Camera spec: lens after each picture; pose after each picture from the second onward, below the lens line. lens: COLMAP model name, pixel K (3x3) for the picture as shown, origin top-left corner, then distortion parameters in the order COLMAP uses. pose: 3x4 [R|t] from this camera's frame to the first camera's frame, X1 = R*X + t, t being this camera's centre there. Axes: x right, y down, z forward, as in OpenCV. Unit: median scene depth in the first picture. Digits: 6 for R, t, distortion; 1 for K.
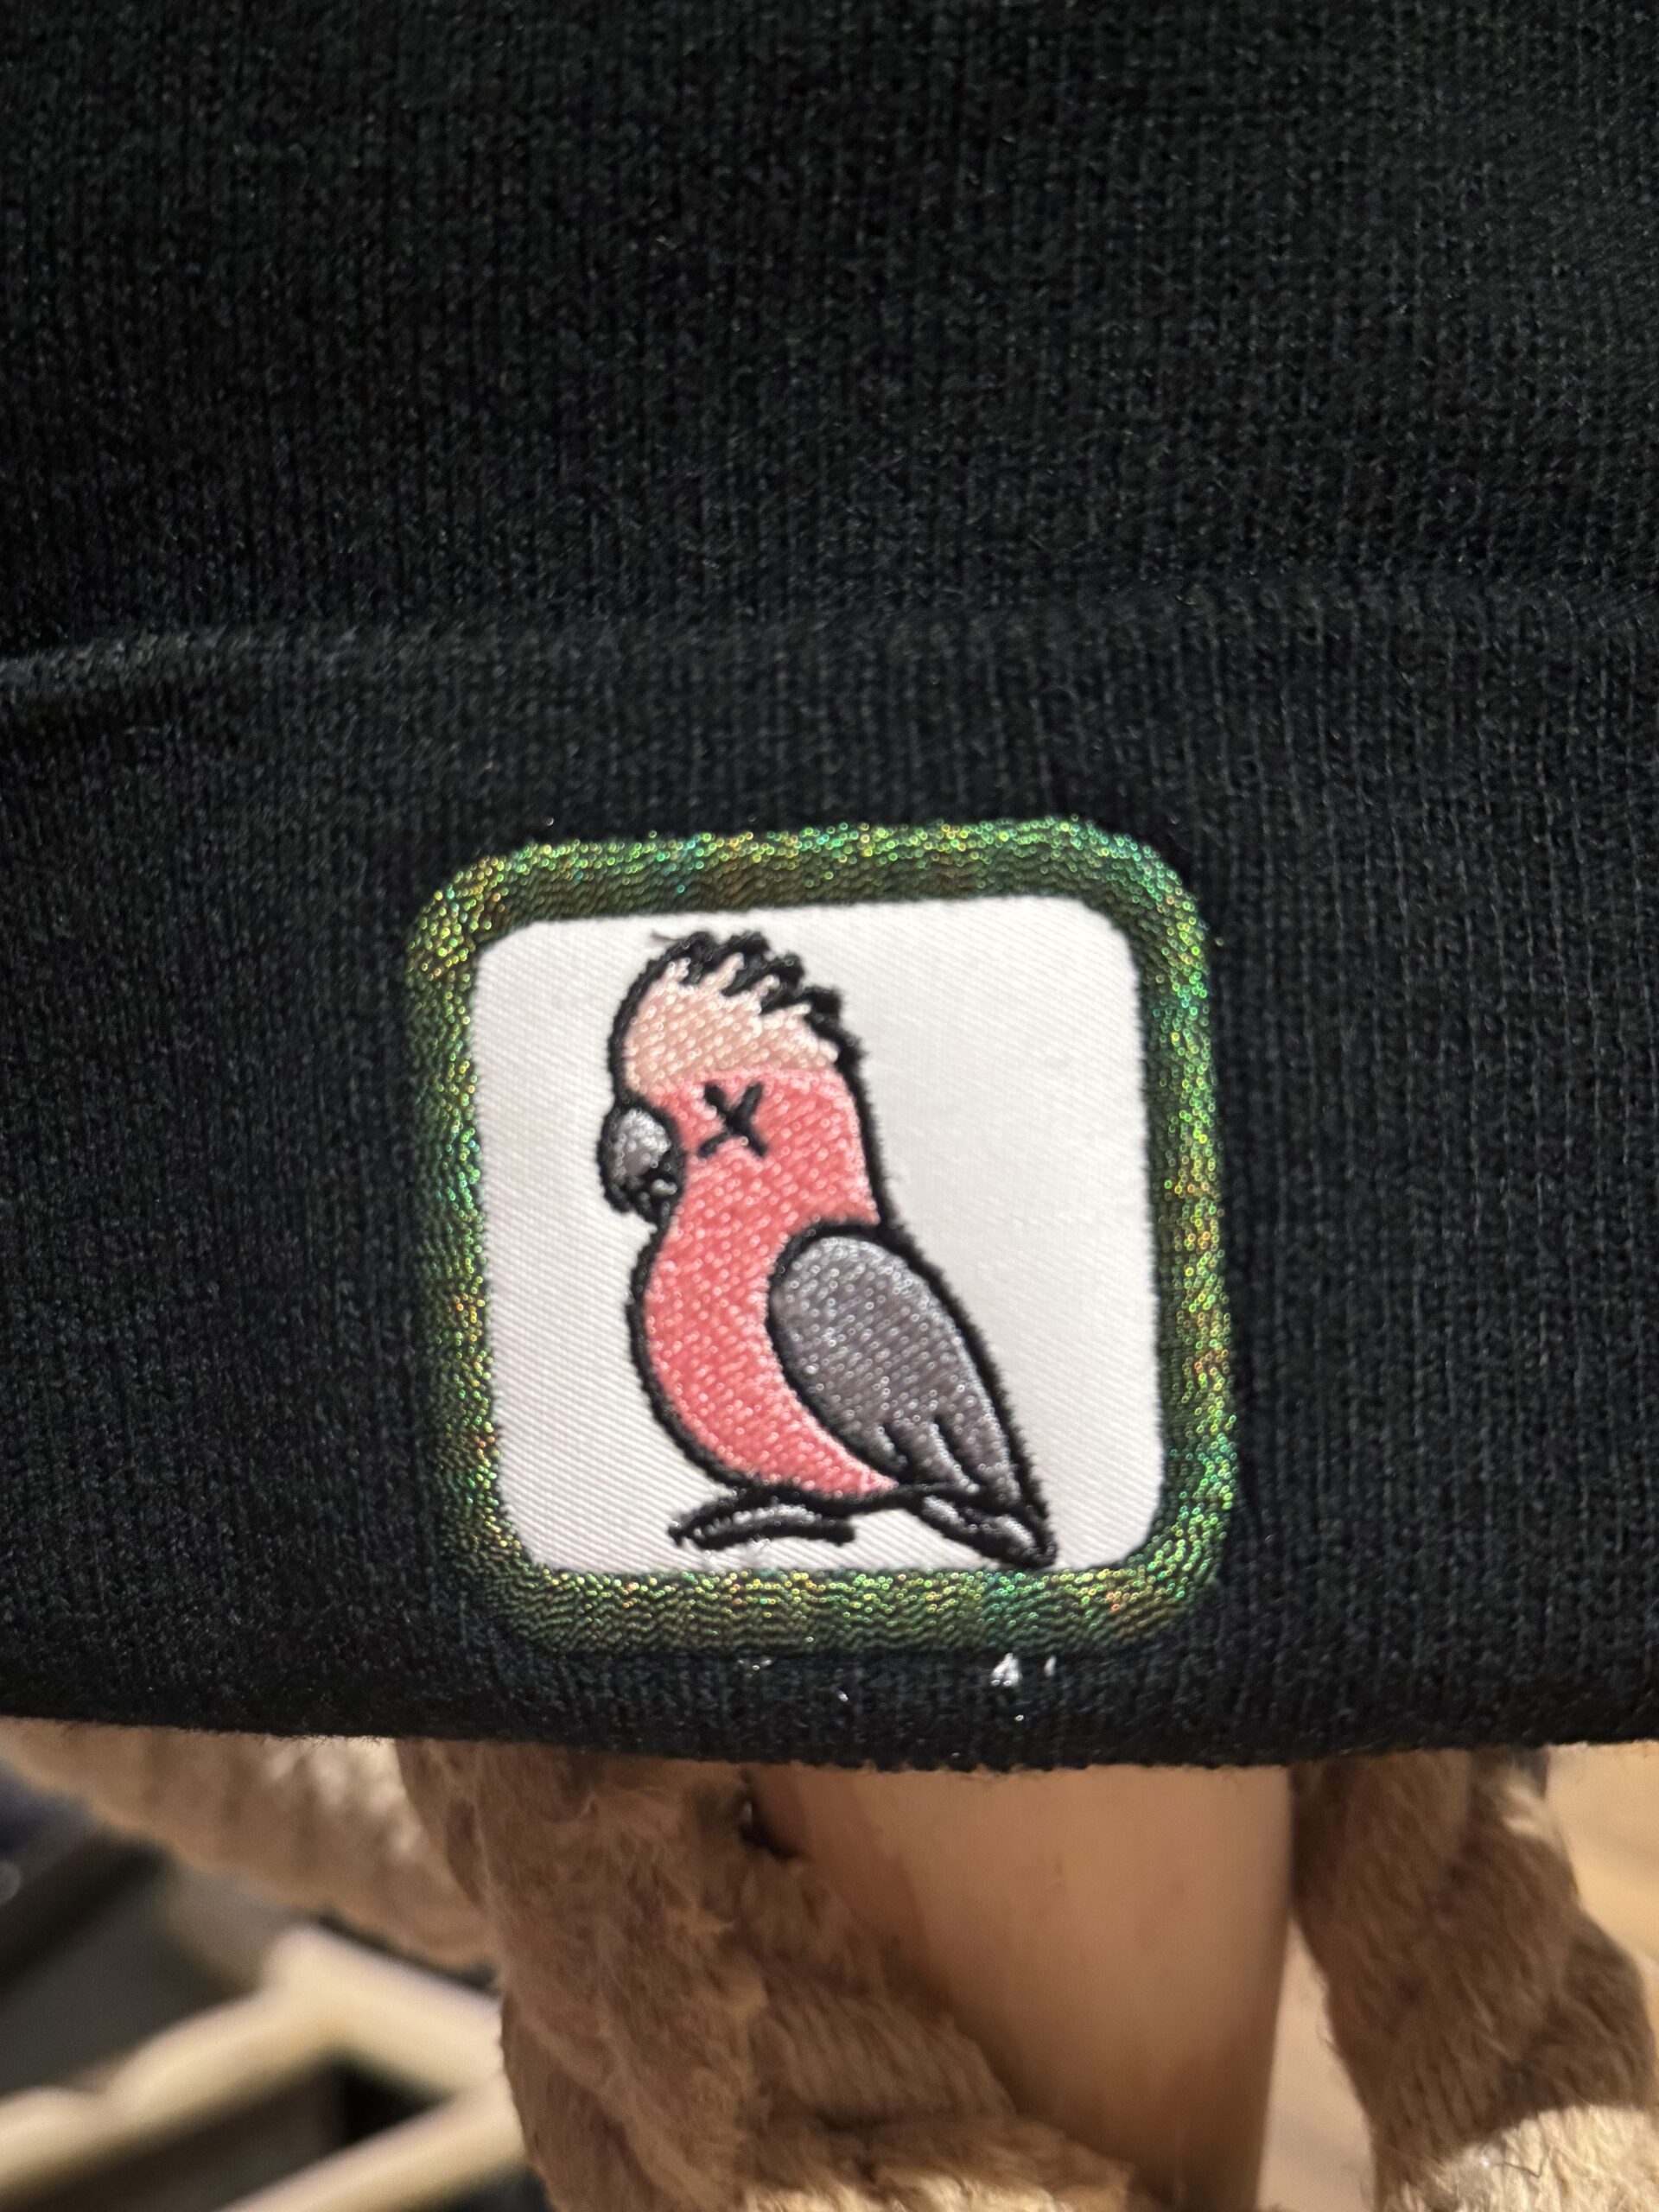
lens RADIAL K [[2380.1, 0, 829.2], [0, 2380.1, 1128.6], [0, 0, 1]] dist [0.119926, 0.000000]
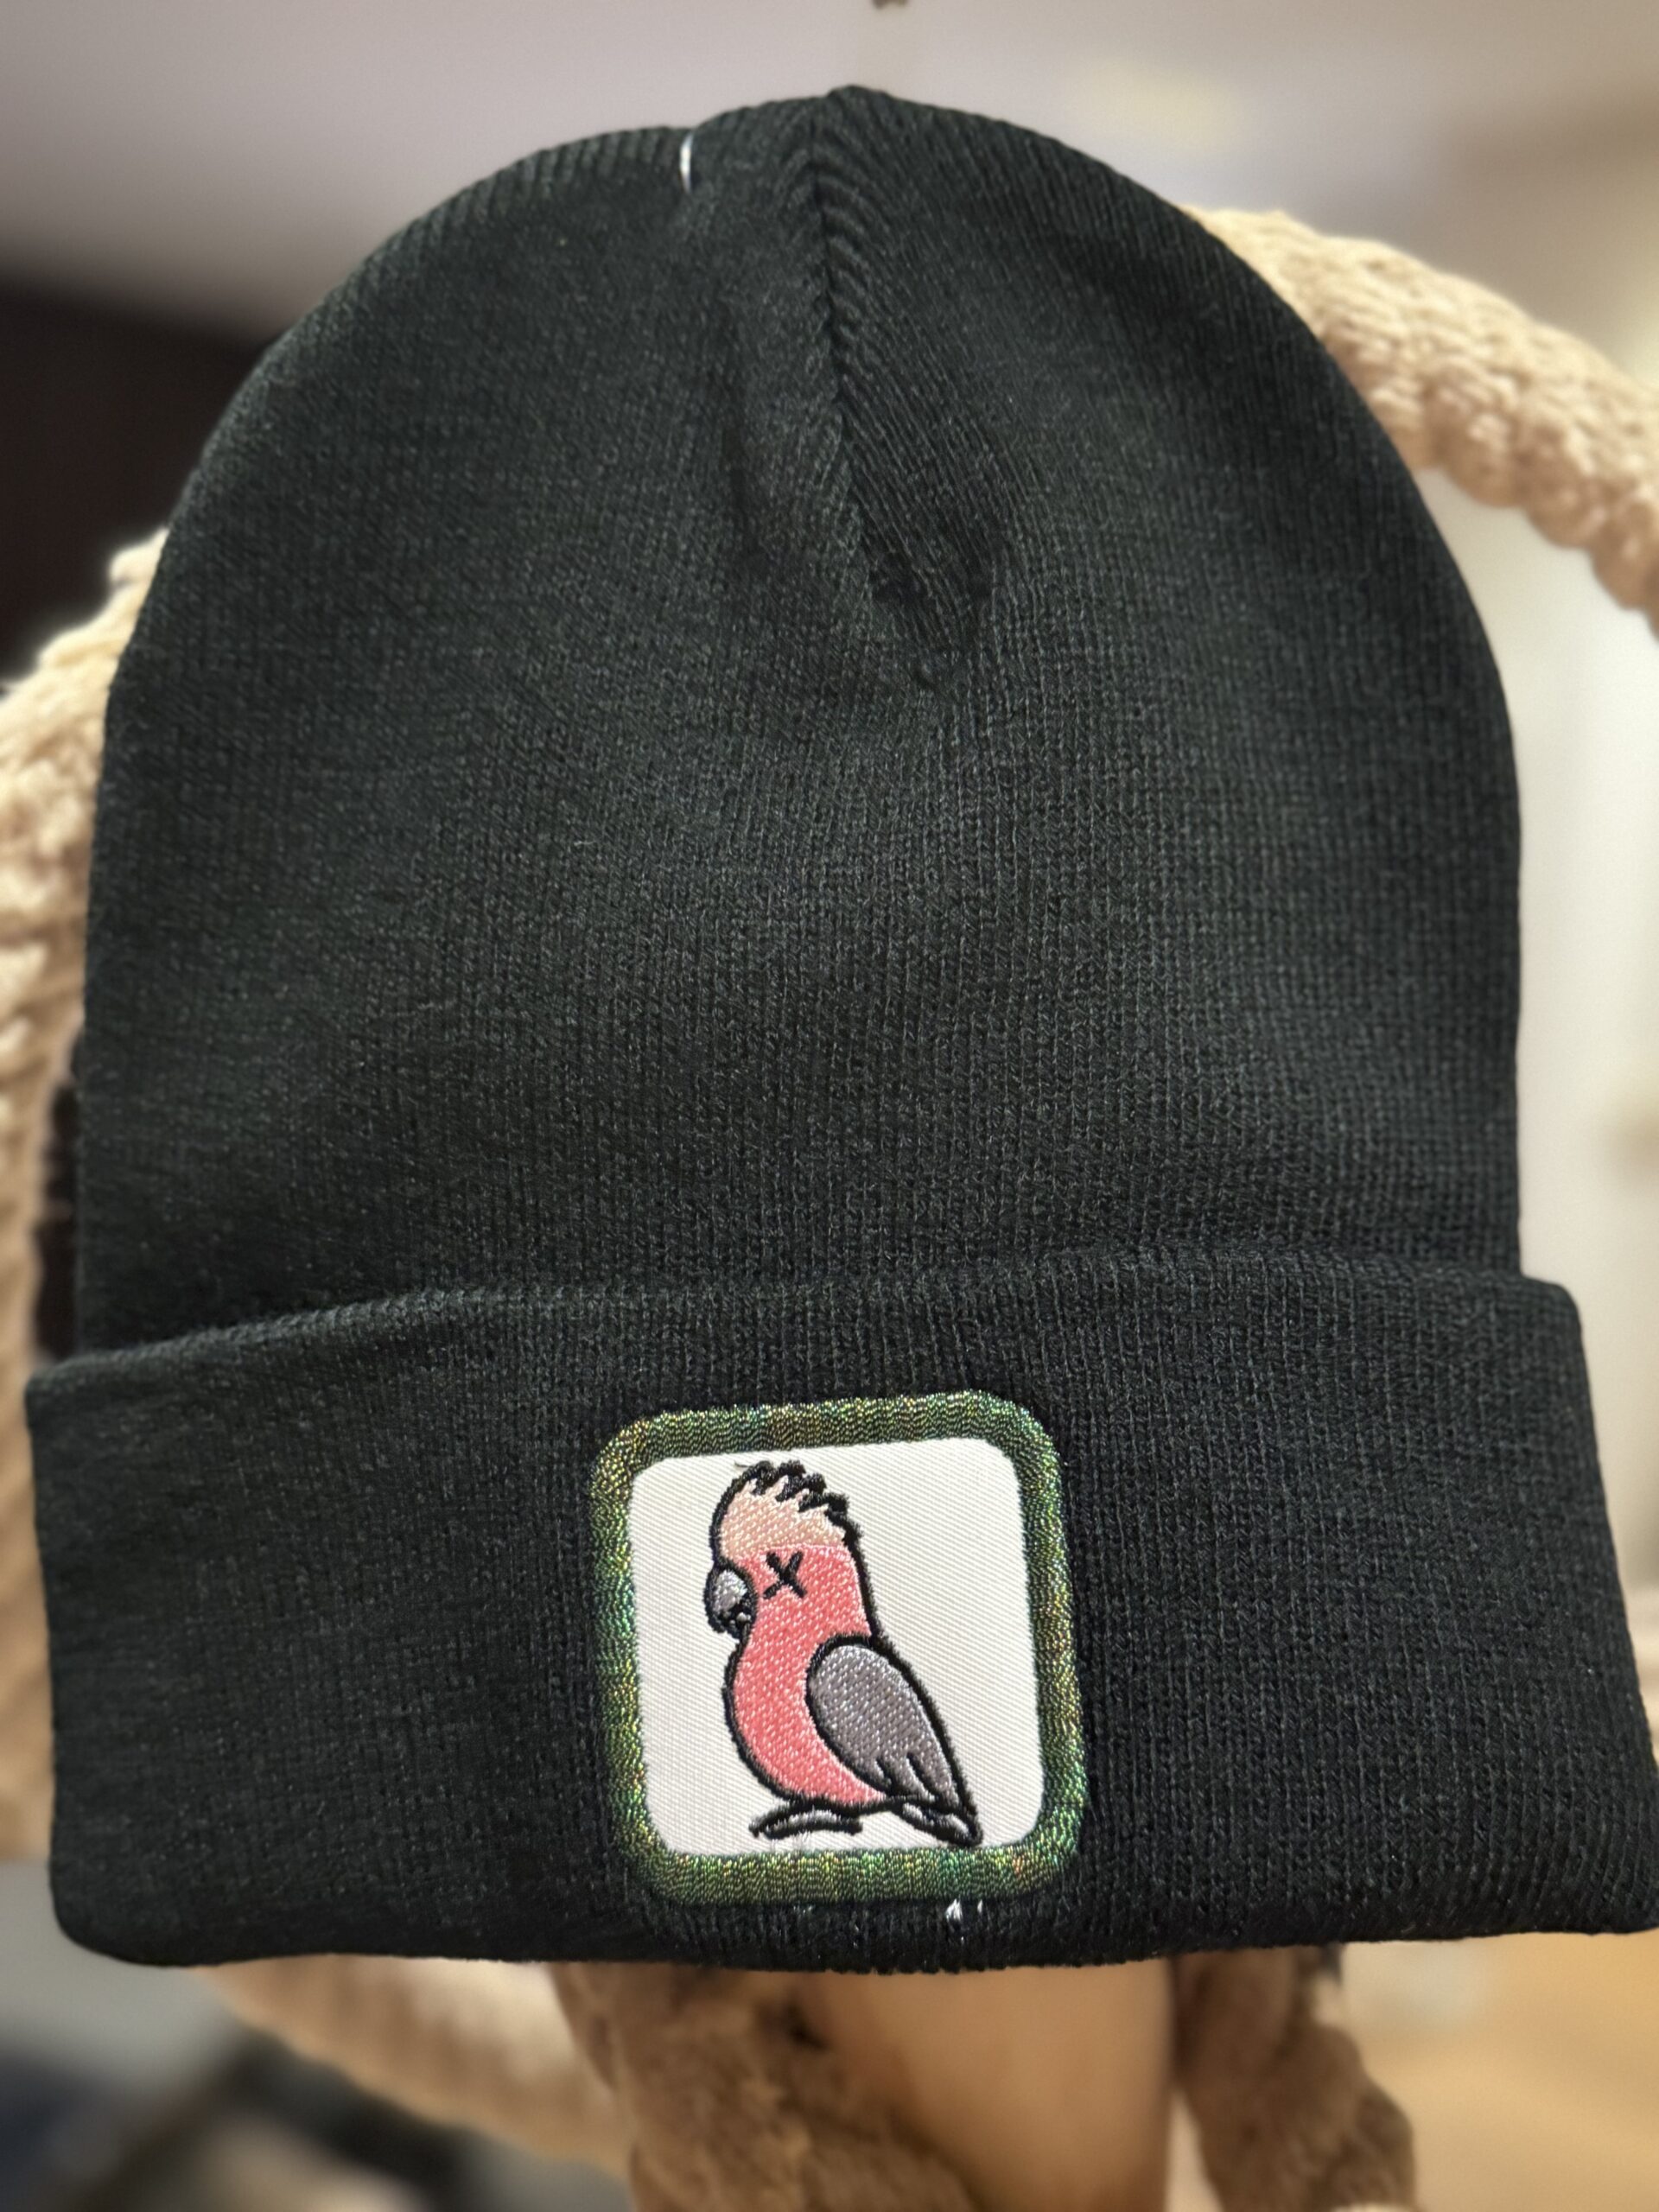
lens RADIAL K [[2380.1, 0, 852.7], [0, 2380.1, 1108.6], [0, 0, 1]] dist [0.119926, 0.000000]
pose [[0.999745, -0.019683, 0.011060, -0.004174], [0.020721, 0.994440, -0.103243, -0.155970], [-0.008967, 0.103446, 0.994595, -0.723185]]
